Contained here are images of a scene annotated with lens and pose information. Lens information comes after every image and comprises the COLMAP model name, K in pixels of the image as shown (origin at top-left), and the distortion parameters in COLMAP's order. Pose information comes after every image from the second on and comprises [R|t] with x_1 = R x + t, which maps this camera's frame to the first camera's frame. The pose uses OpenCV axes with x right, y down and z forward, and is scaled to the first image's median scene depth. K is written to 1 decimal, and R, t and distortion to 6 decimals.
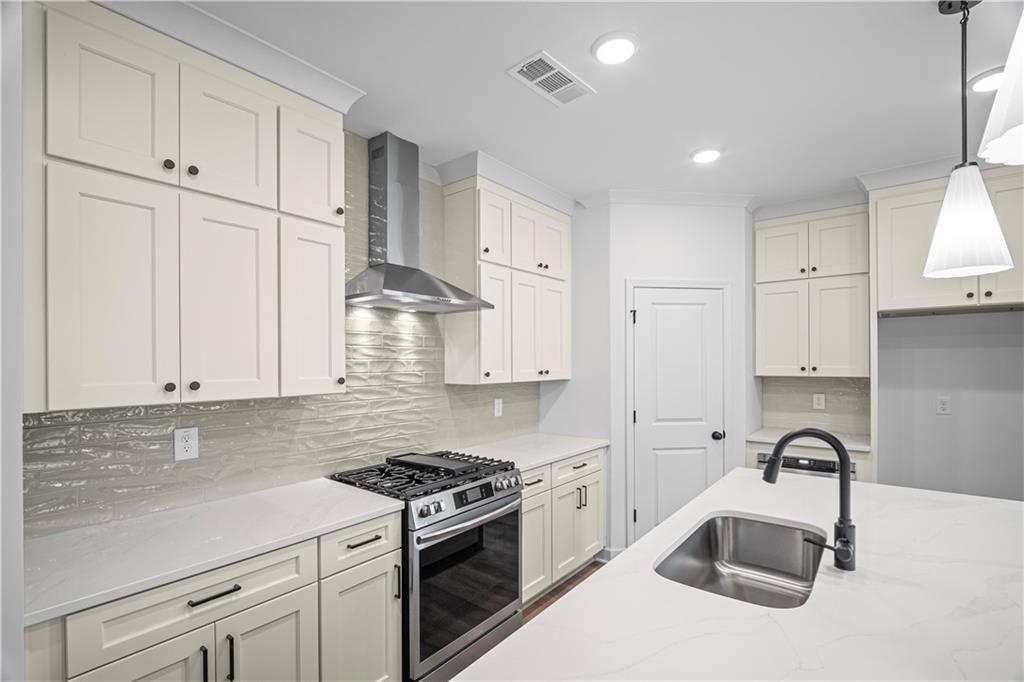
lens RADIAL K [[465.5, 0, 502.8], [0, 465.5, 361.3], [0, 0, 1]] dist [0.001455, -0.000521]
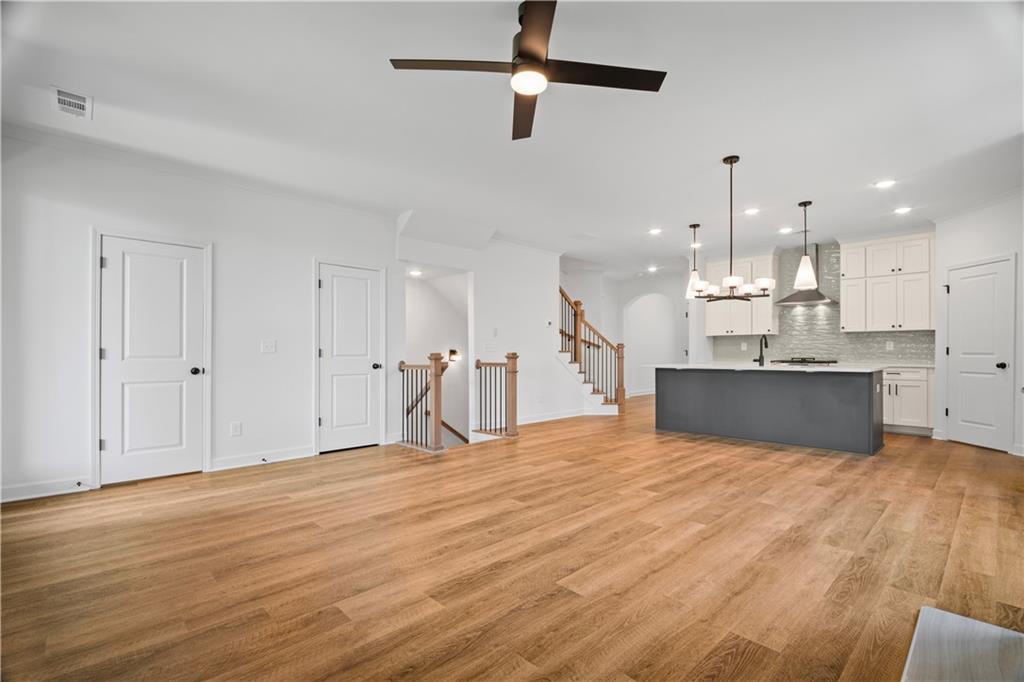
lens RADIAL K [[432.5, 0, 513.3], [0, 432.5, 348.5], [0, 0, 1]] dist [-0.017473, -0.000084]
pose [[-0.143775, 0.004290, -0.989601, 2.440873], [0.003184, 0.999987, 0.003873, 0.123592], [0.989605, -0.002594, -0.143787, -0.355107]]
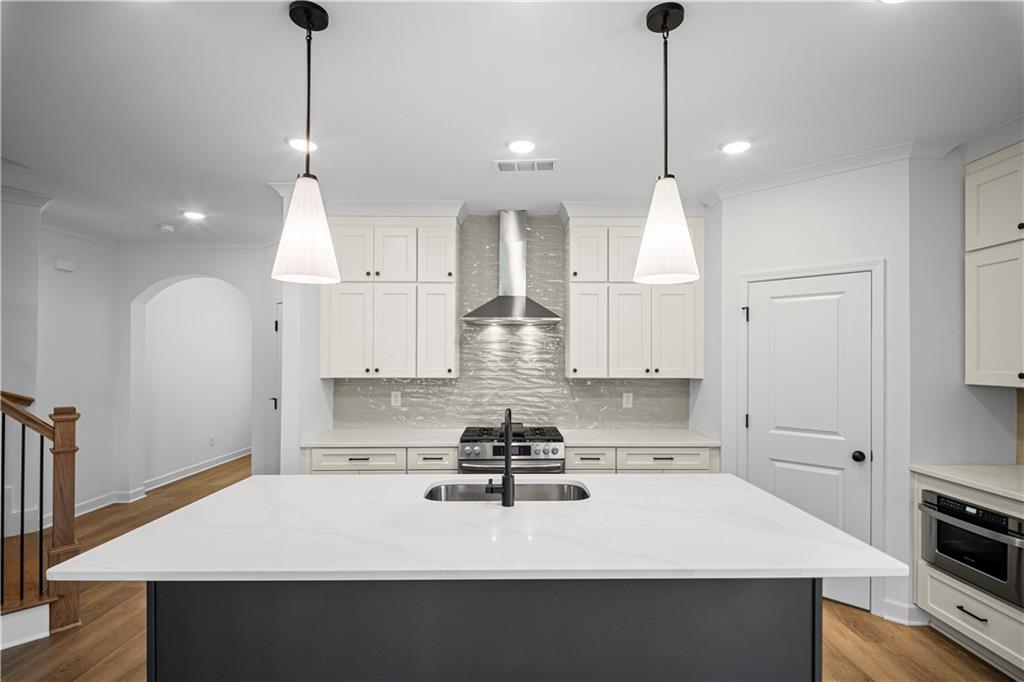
lens RADIAL K [[465.5, 0, 502.8], [0, 465.5, 361.3], [0, 0, 1]] dist [0.001455, -0.000521]
pose [[0.637081, 0.012066, -0.770702, 0.861808], [-0.005157, 0.999922, 0.011391, -0.011179], [0.770779, -0.003283, 0.637094, 0.027207]]
